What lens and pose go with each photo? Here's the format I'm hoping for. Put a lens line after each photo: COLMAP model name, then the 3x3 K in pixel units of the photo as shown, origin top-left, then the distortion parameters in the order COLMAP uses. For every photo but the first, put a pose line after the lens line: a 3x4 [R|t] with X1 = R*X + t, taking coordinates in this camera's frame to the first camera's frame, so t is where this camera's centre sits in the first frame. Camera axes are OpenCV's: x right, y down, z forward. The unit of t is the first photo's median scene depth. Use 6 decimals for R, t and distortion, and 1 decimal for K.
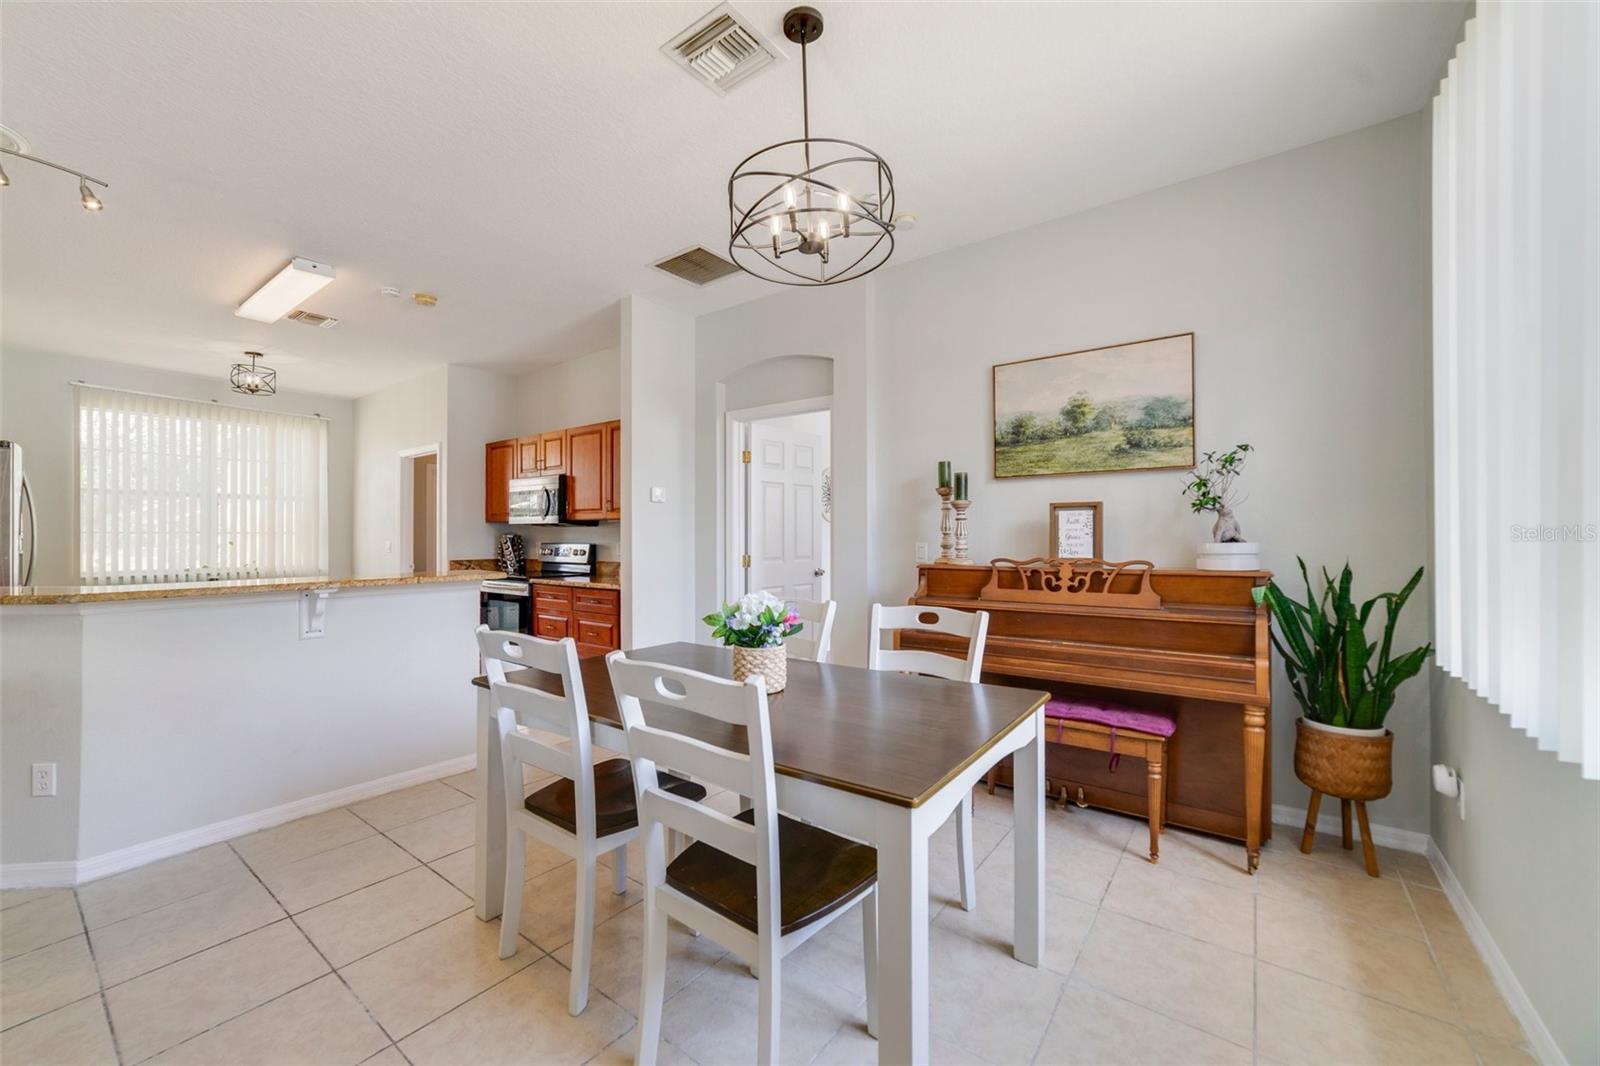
lens RADIAL K [[628.1, 0, 789.5], [0, 628.1, 533.4], [0, 0, 1]] dist [-0.019633, 0.000219]
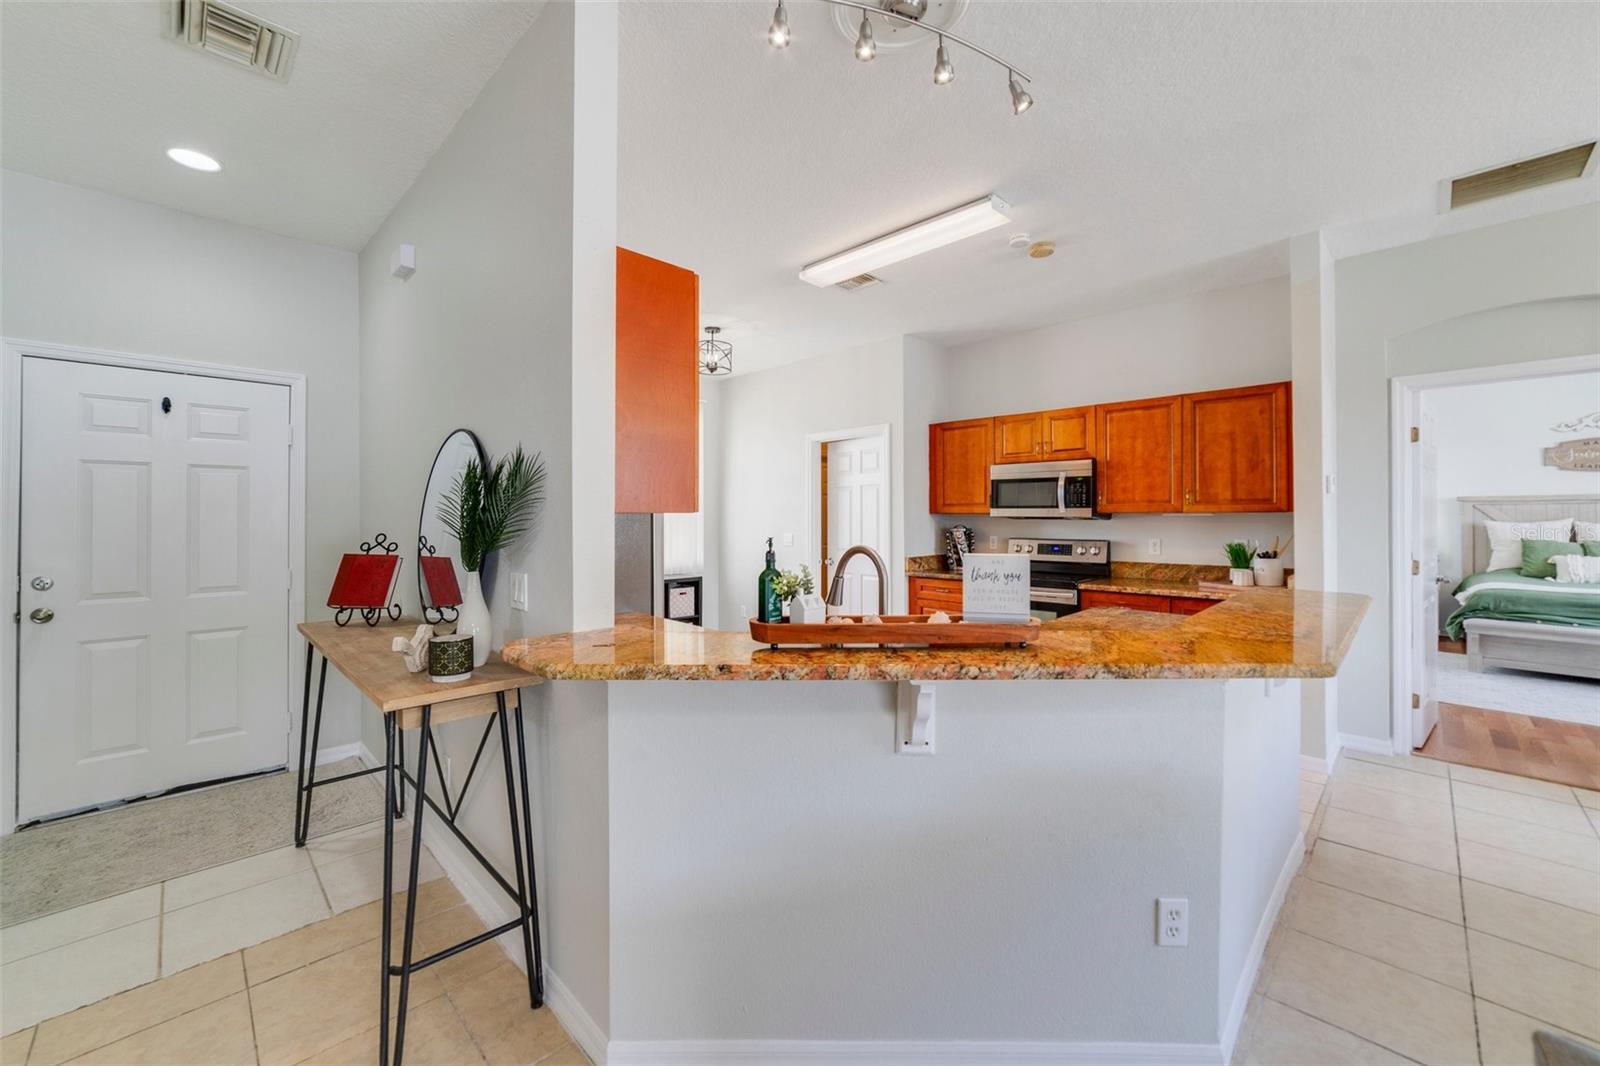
lens RADIAL K [[626.9, 0, 792.6], [0, 626.9, 515.6], [0, 0, 1]] dist [-0.001441, 0.000088]
pose [[0.990600, 0.002295, -0.136772, -1.166221], [-0.001917, 0.999994, 0.002895, -0.035935], [0.136778, -0.002605, 0.990598, 0.191957]]
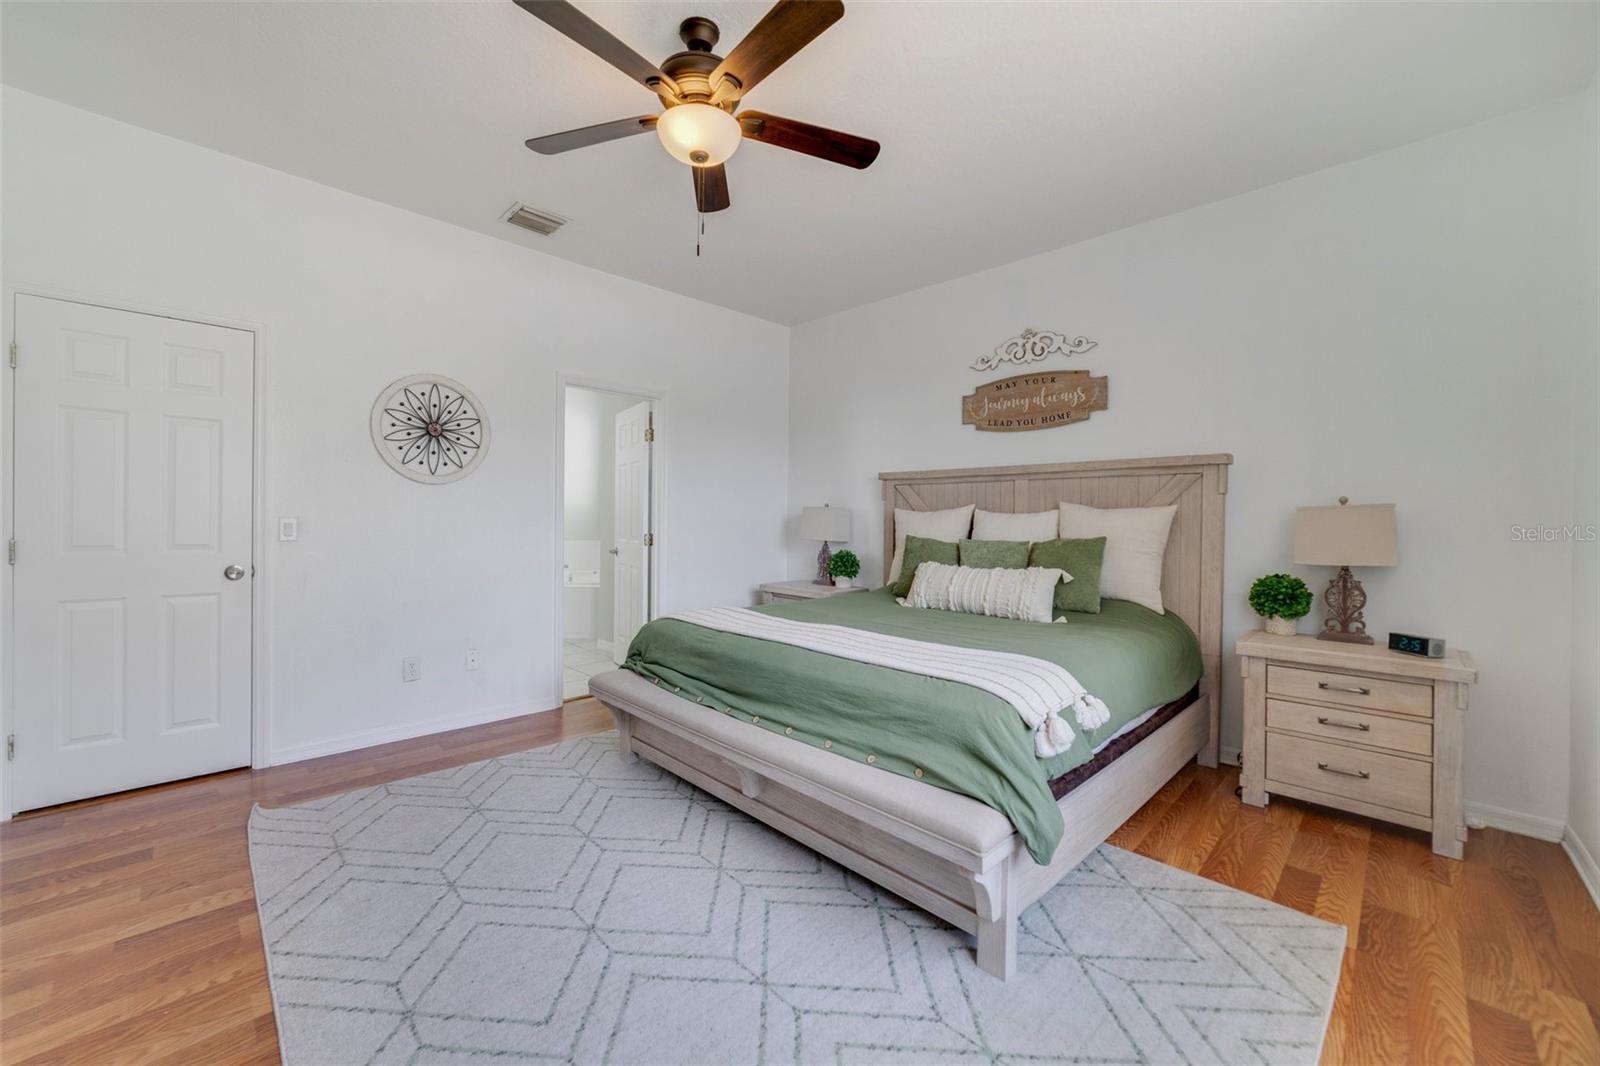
lens RADIAL K [[622.0, 0, 784.6], [0, 622.0, 525.0], [0, 0, 1]] dist [-0.012678, 0.000235]
pose [[0.989764, 0.013278, -0.142096, 1.184647], [-0.010526, 0.999743, 0.020101, -0.002675], [0.142326, -0.018400, 0.989649, 1.393581]]
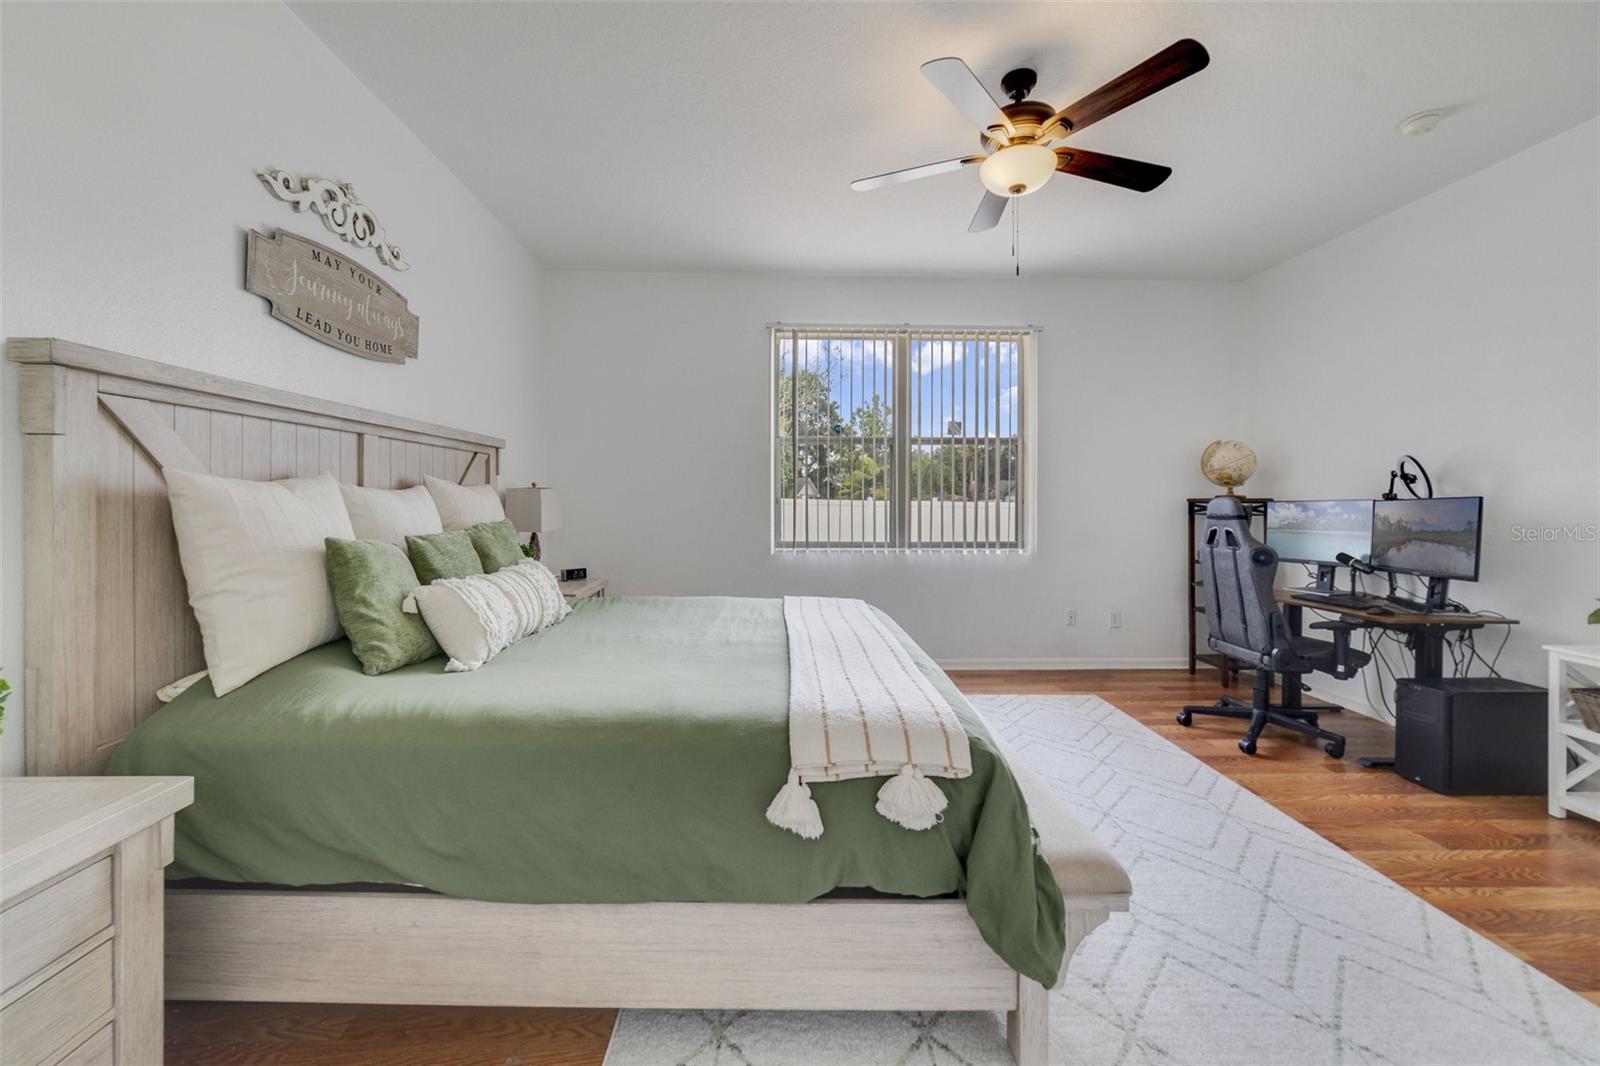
lens RADIAL K [[626.9, 0, 792.6], [0, 626.9, 515.6], [0, 0, 1]] dist [-0.001441, 0.000088]
pose [[-0.622560, -0.015321, 0.782422, 0.448600], [-0.007823, 0.999880, 0.013354, 0.014817], [-0.782533, 0.002193, -0.622606, 2.968252]]
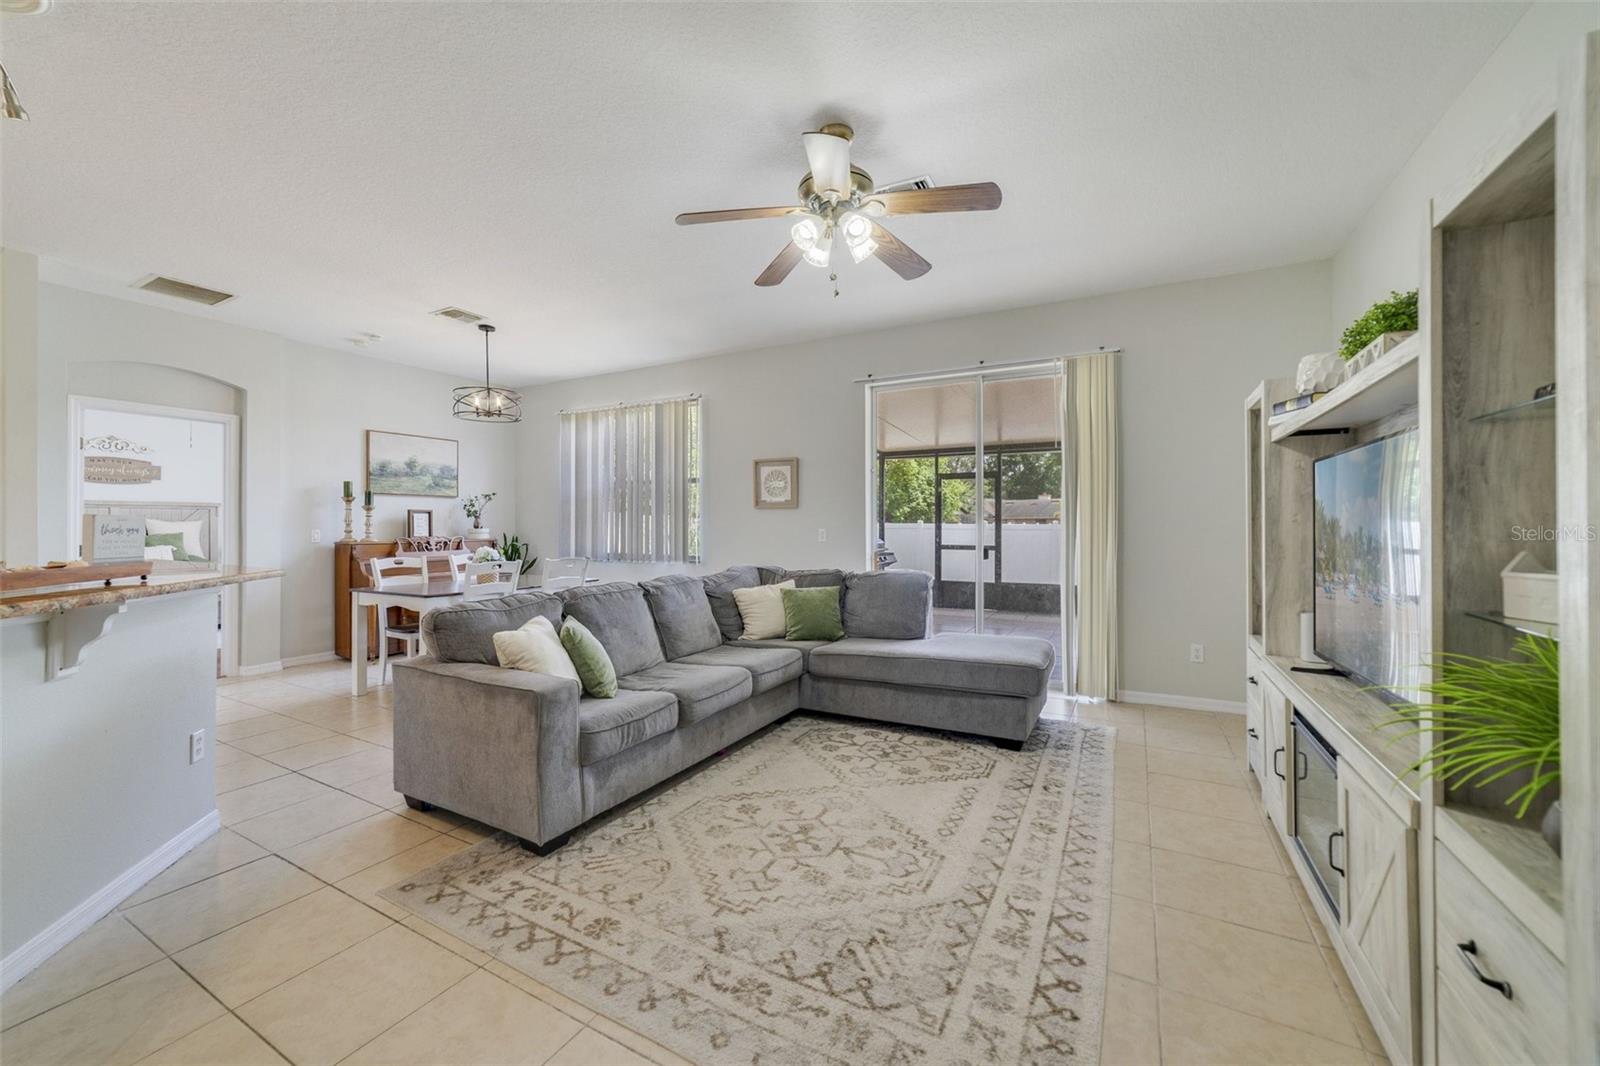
lens RADIAL K [[622.0, 0, 784.6], [0, 622.0, 525.0], [0, 0, 1]] dist [-0.012678, 0.000235]
pose [[-0.141896, 0.006099, 0.989863, -1.857841], [-0.003209, 0.999973, -0.006621, 0.011959], [-0.989876, -0.004116, -0.141872, 0.091268]]
